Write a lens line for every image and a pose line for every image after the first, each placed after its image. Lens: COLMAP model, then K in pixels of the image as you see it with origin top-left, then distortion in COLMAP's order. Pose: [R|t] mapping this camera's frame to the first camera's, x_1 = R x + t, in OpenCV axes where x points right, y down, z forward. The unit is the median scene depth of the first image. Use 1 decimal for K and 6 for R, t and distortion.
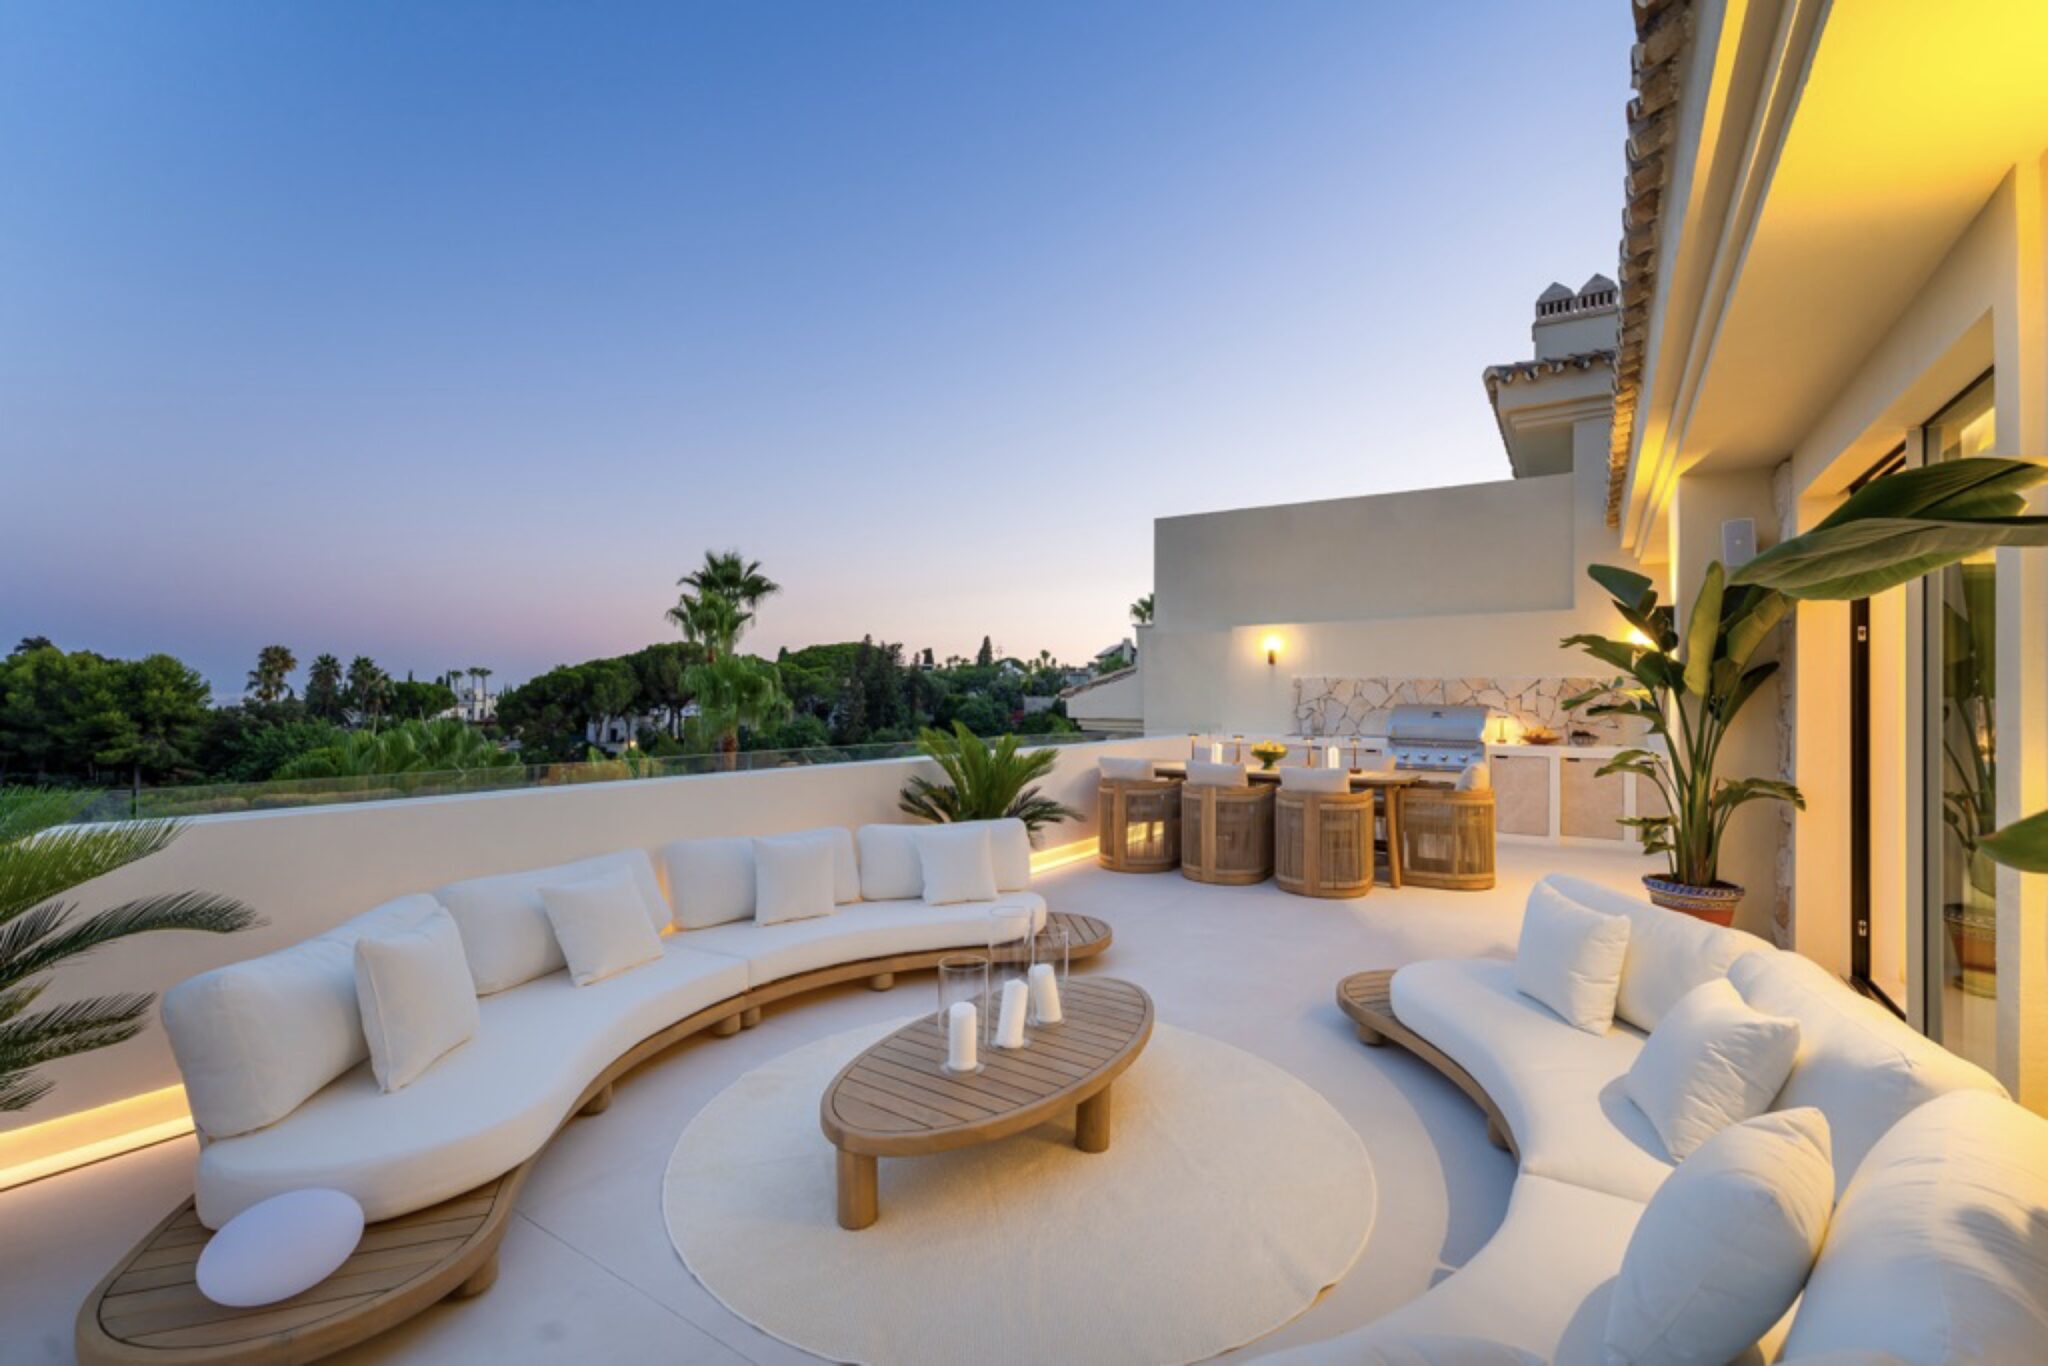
lens RADIAL K [[870.9, 0, 1026.6], [0, 870.9, 686.9], [0, 0, 1]] dist [-0.000036, -0.000009]
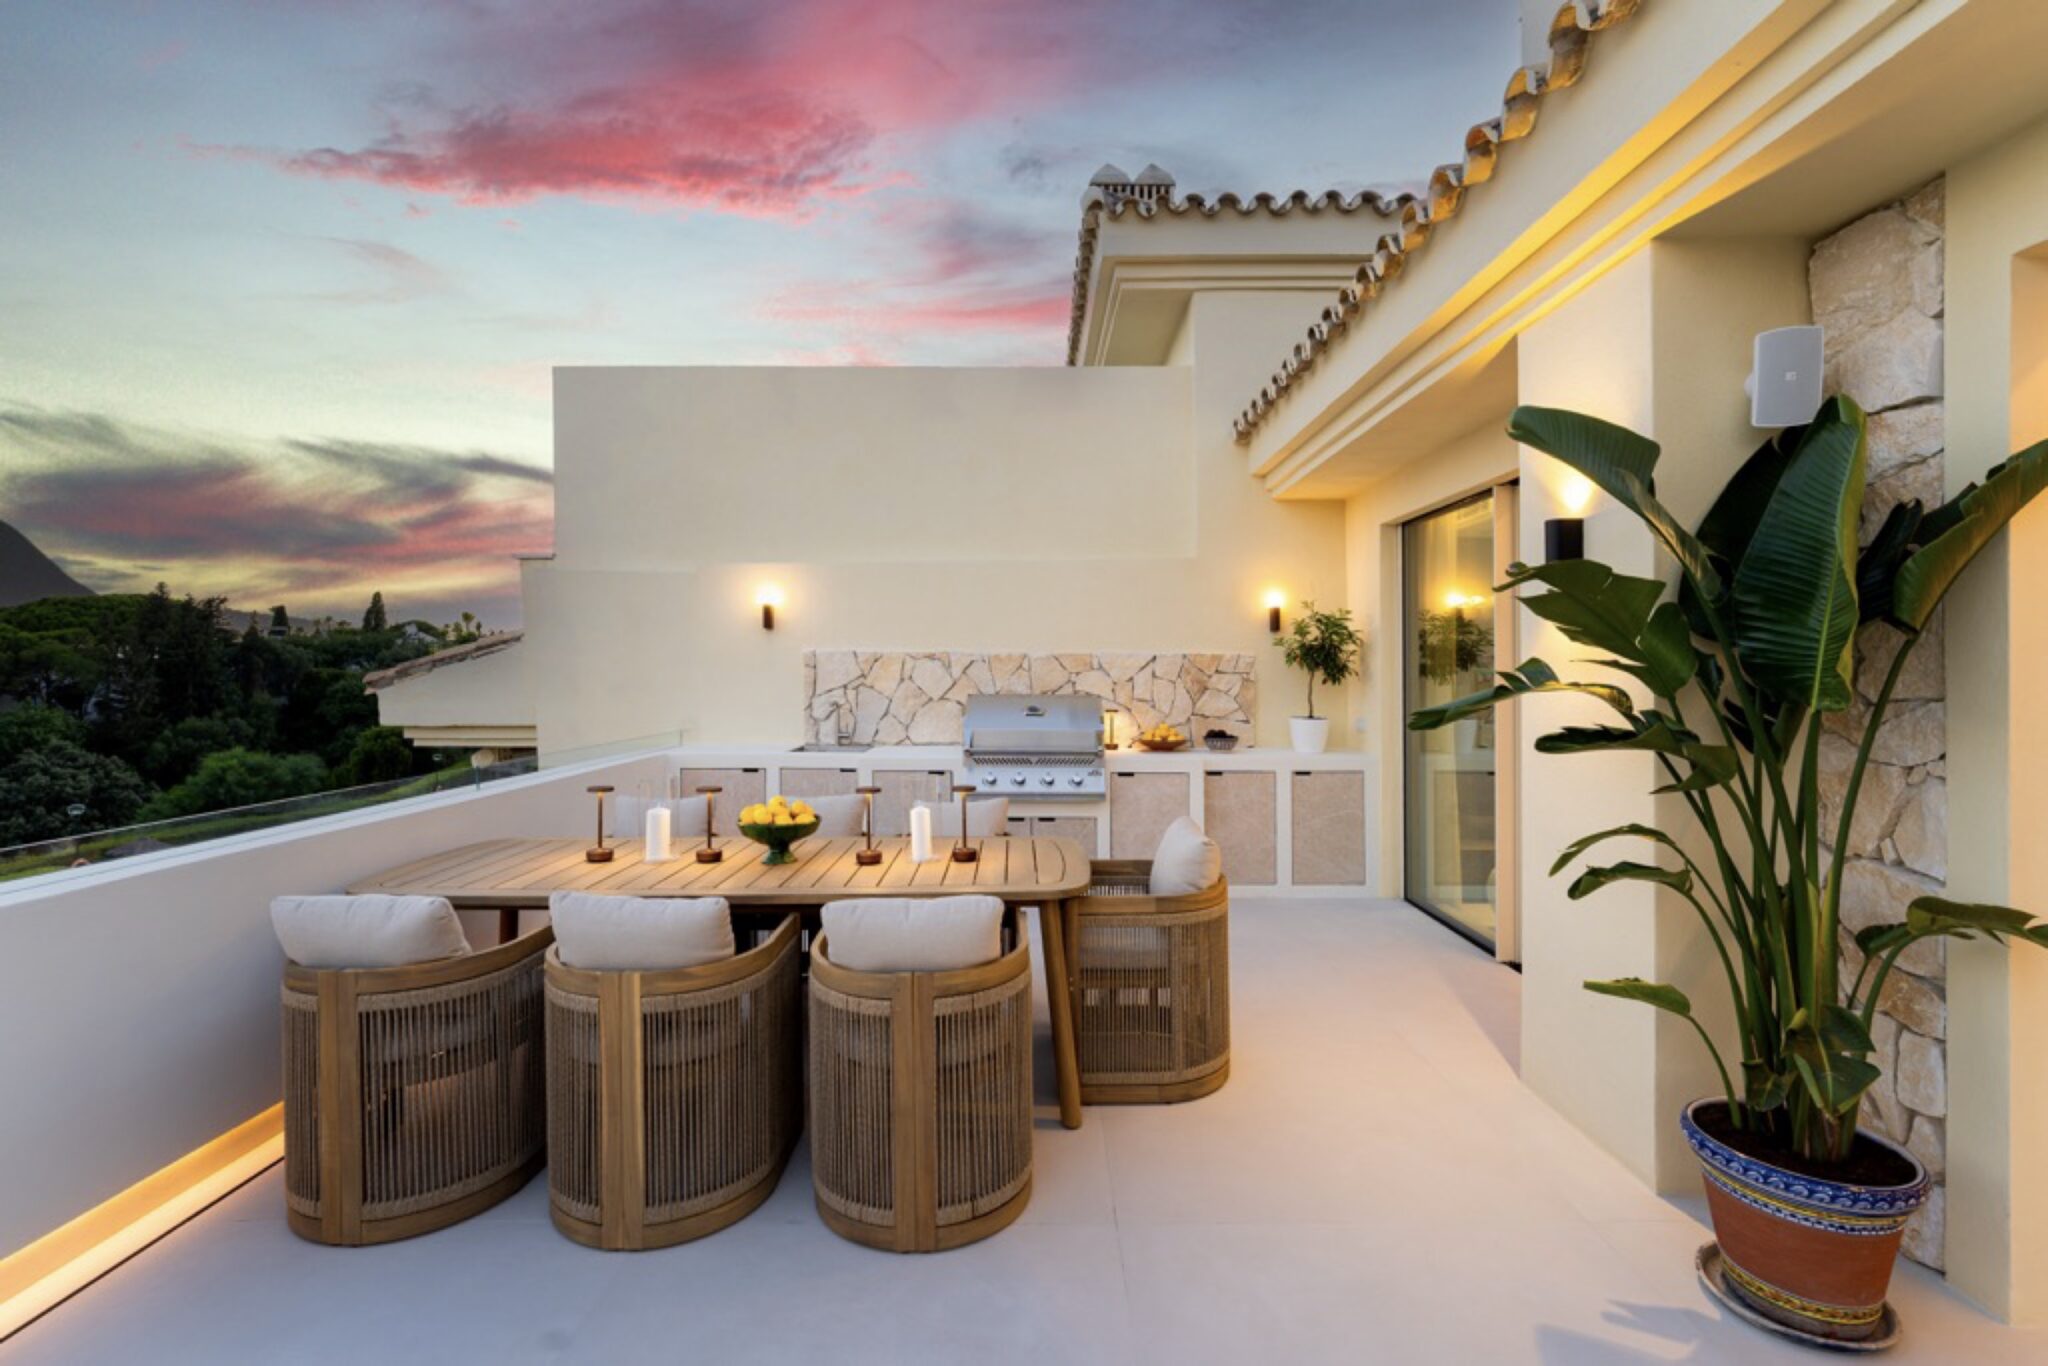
lens RADIAL K [[898.6, 0, 1030.6], [0, 898.6, 678.1], [0, 0, 1]] dist [0.000276, 0.000451]
pose [[0.839080, -0.016740, 0.543751, 0.098846], [0.003410, 0.999669, 0.025514, -0.008048], [-0.543998, -0.019554, 0.838859, 0.393760]]
